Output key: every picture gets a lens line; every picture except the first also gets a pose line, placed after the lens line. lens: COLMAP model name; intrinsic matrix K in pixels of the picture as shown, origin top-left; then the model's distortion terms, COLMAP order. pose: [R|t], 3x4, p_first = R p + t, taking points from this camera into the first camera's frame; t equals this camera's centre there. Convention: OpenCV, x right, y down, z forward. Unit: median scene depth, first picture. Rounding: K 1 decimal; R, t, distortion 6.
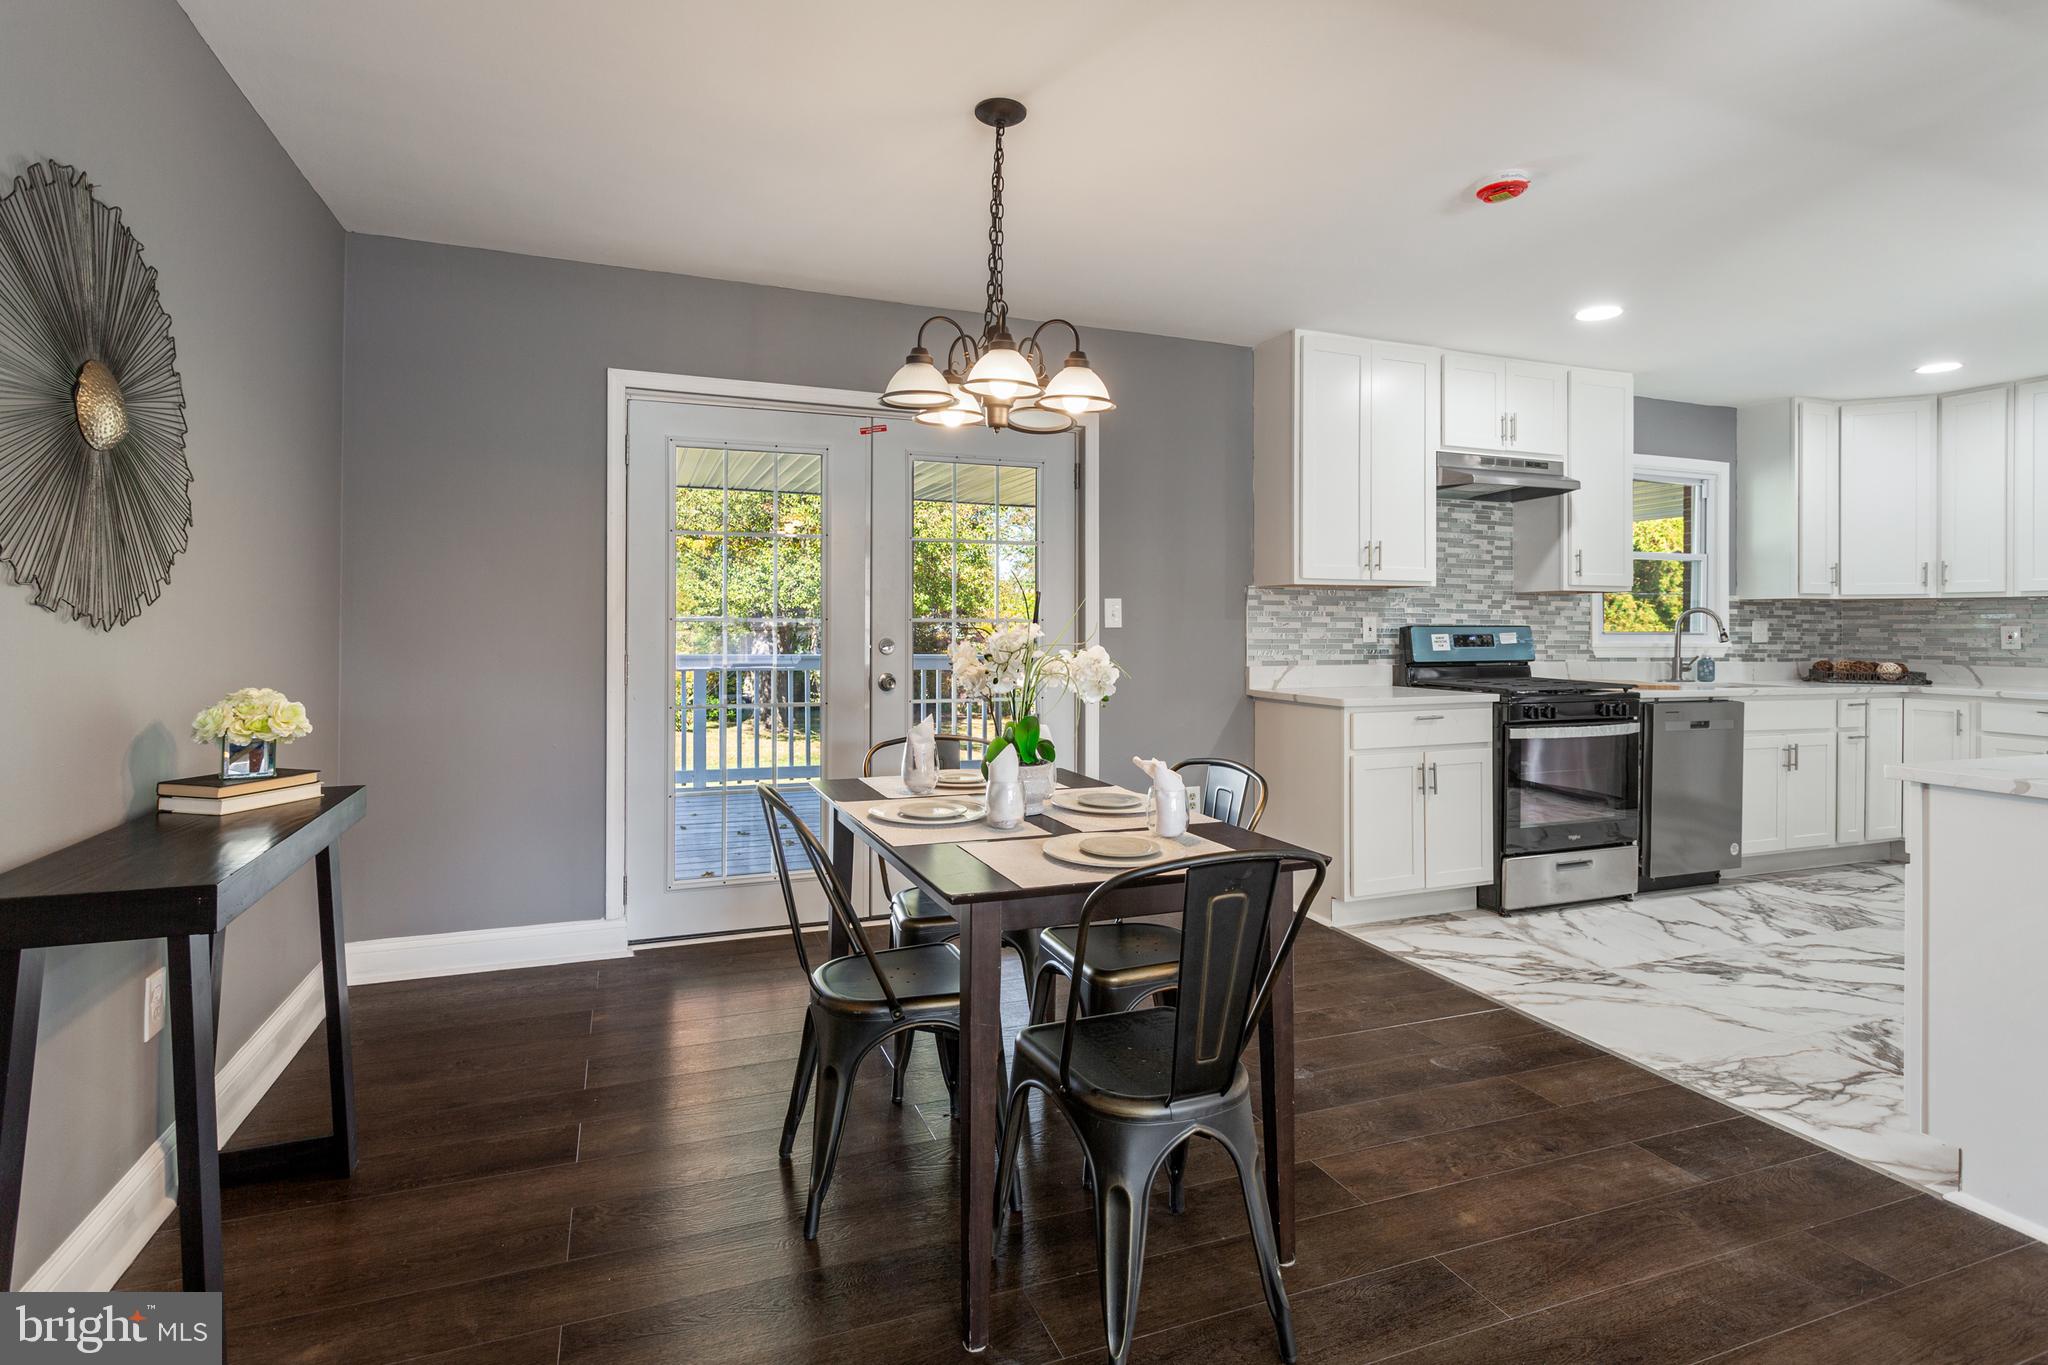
lens RADIAL K [[998.0, 0, 1001.6], [0, 998.0, 623.1], [0, 0, 1]] dist [0.001856, -0.000045]
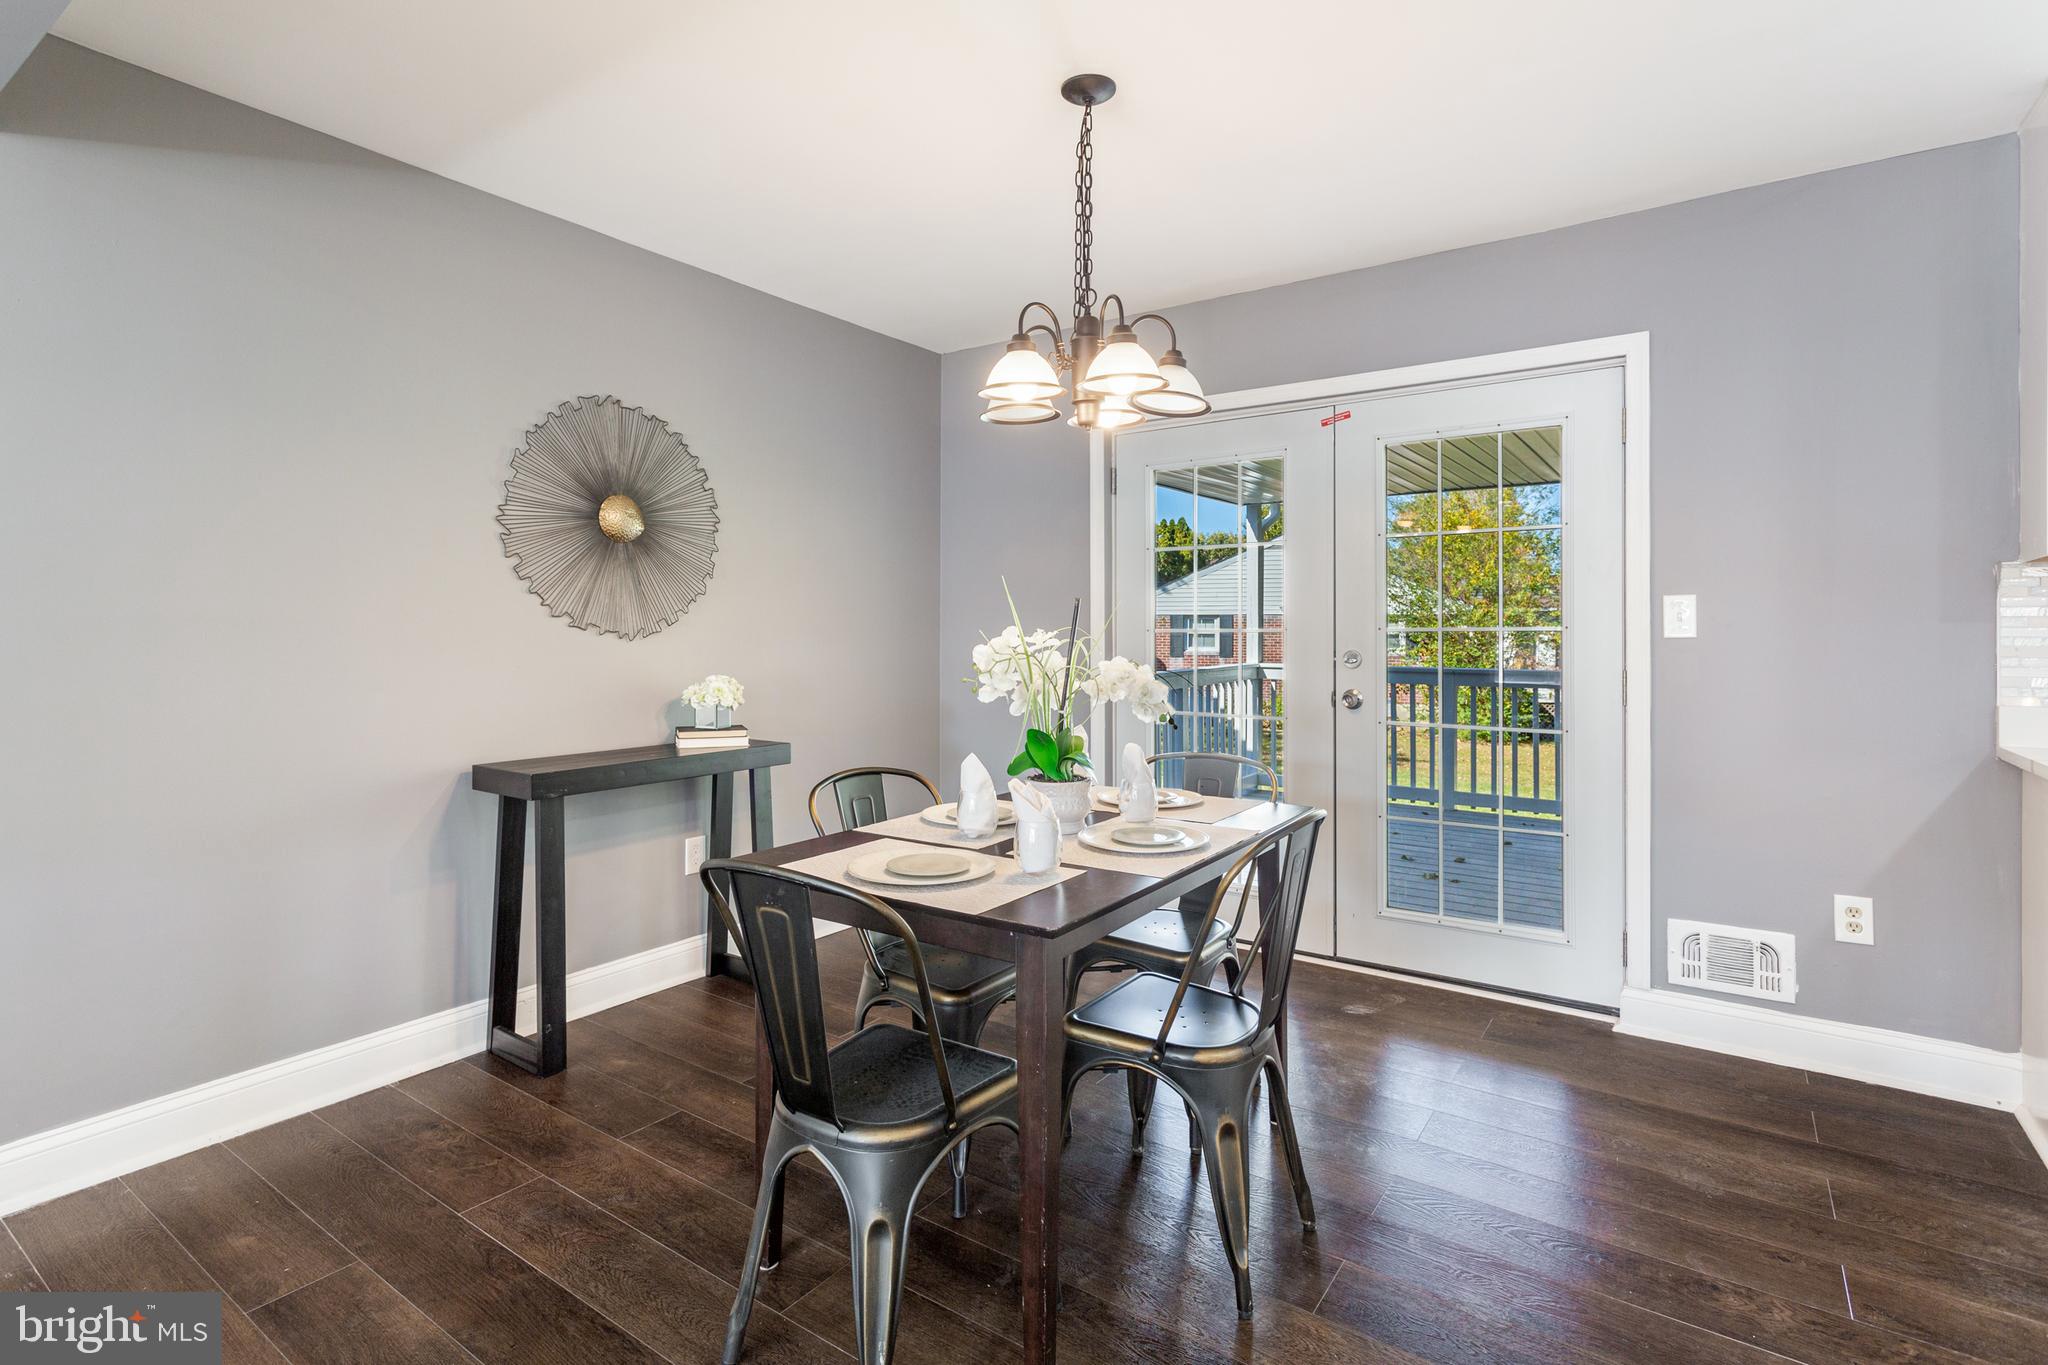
lens RADIAL K [[999.3, 0, 1010.0], [0, 999.3, 634.3], [0, 0, 1]] dist [-0.000549, -0.000081]
pose [[0.556217, -0.005367, -0.831020, 0.389482], [0.004648, 0.999984, -0.003347, 0.002190], [0.831024, -0.002001, 0.556233, 0.215868]]
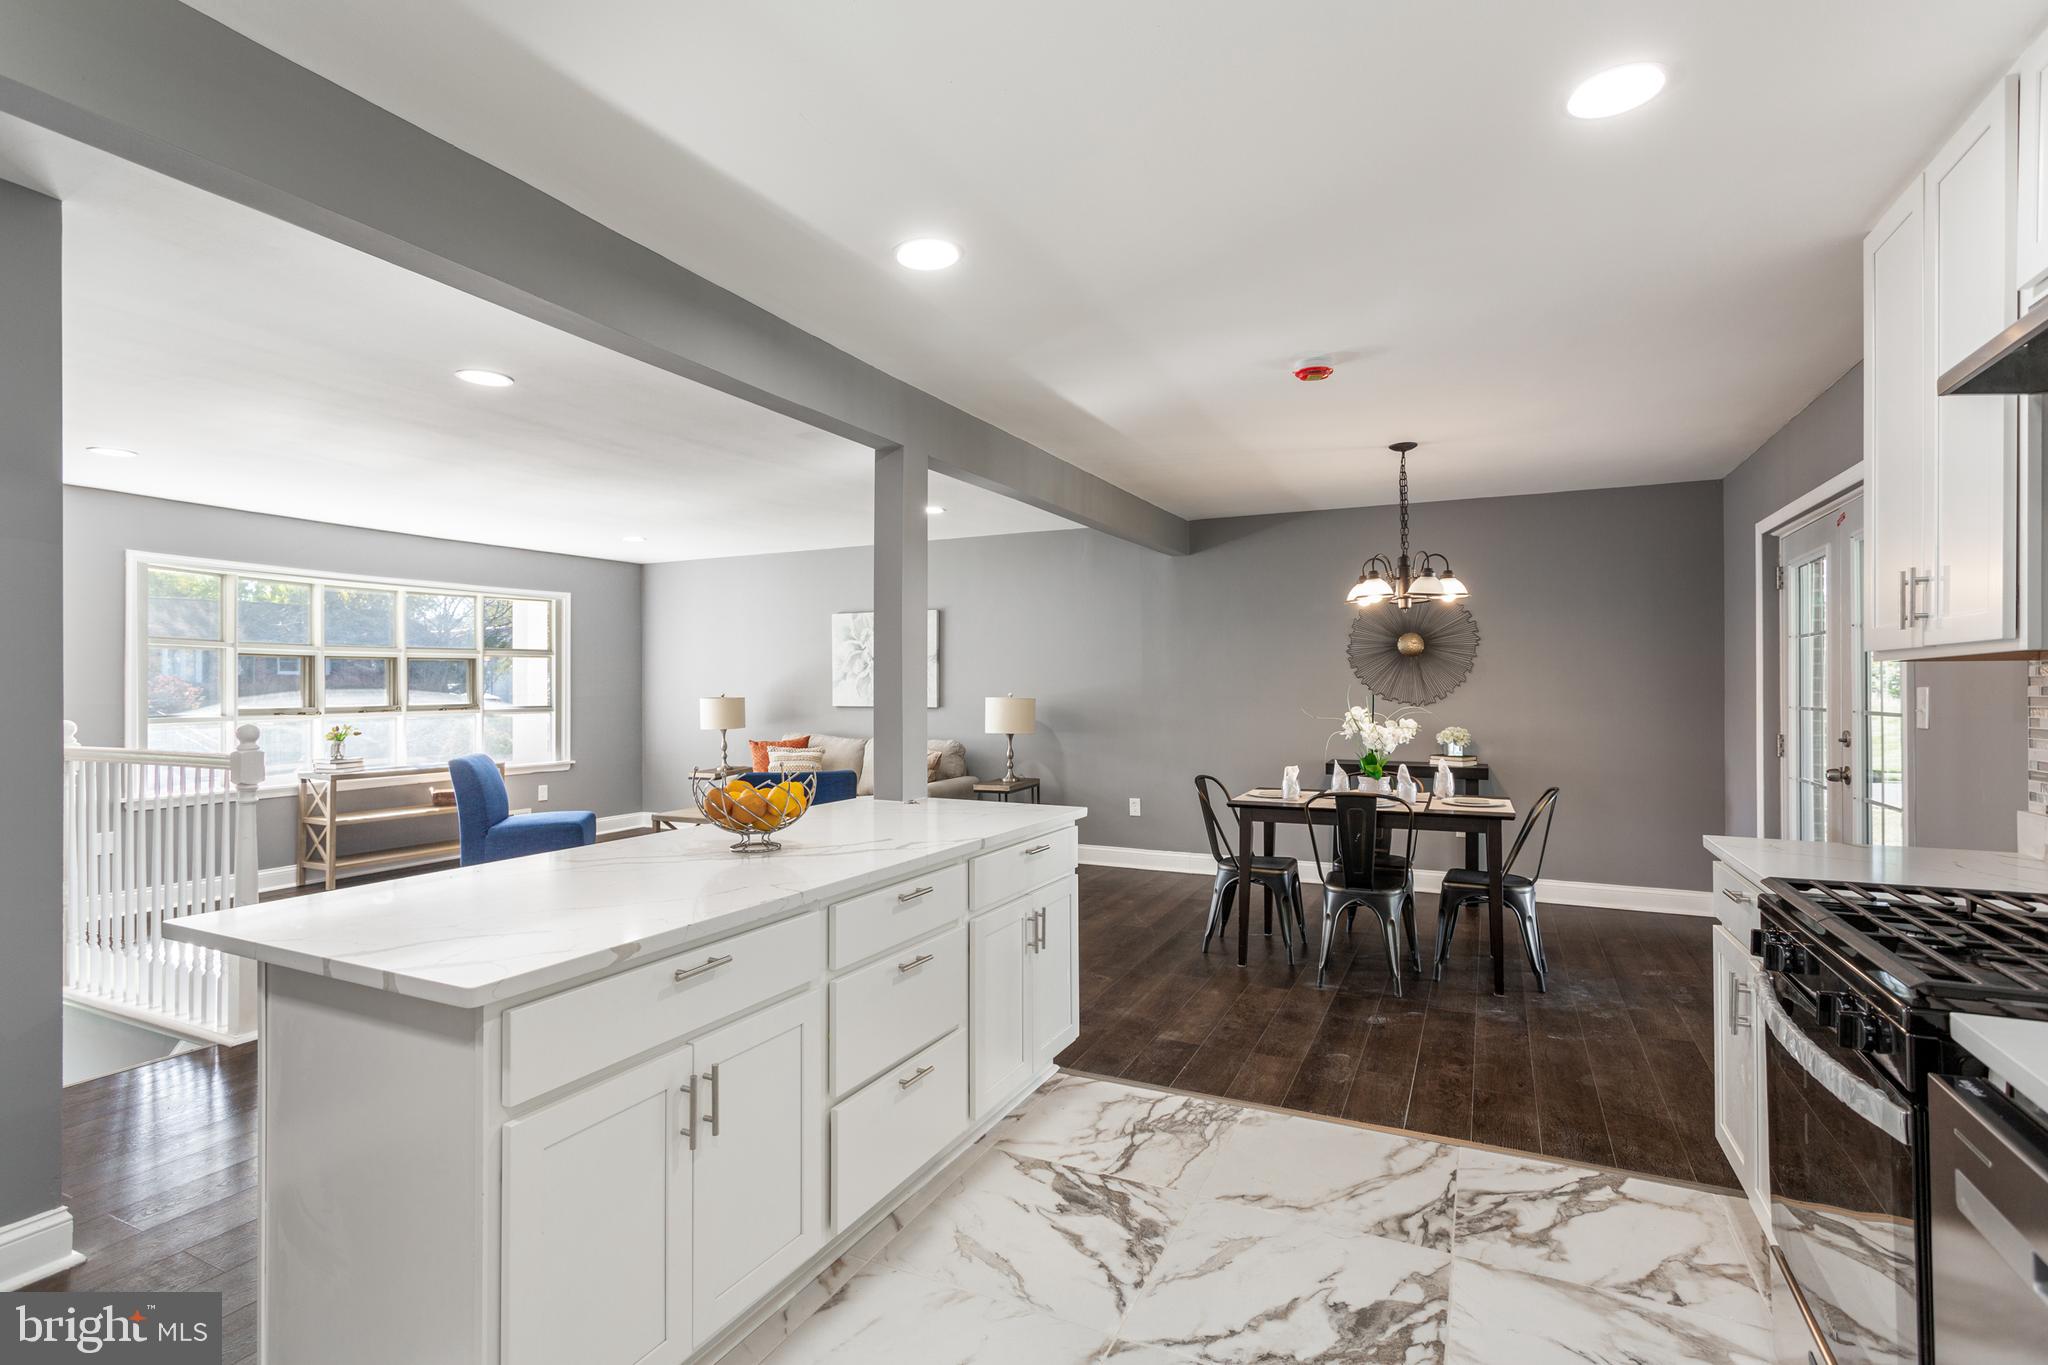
lens RADIAL K [[976.3, 0, 1020.4], [0, 976.3, 662.6], [0, 0, 1]] dist [0.001752, 0.000268]
pose [[-0.726649, -0.020200, -0.686712, 0.967235], [-0.001495, 0.999612, -0.027822, -0.019466], [0.687007, -0.019190, -0.726397, 0.981163]]
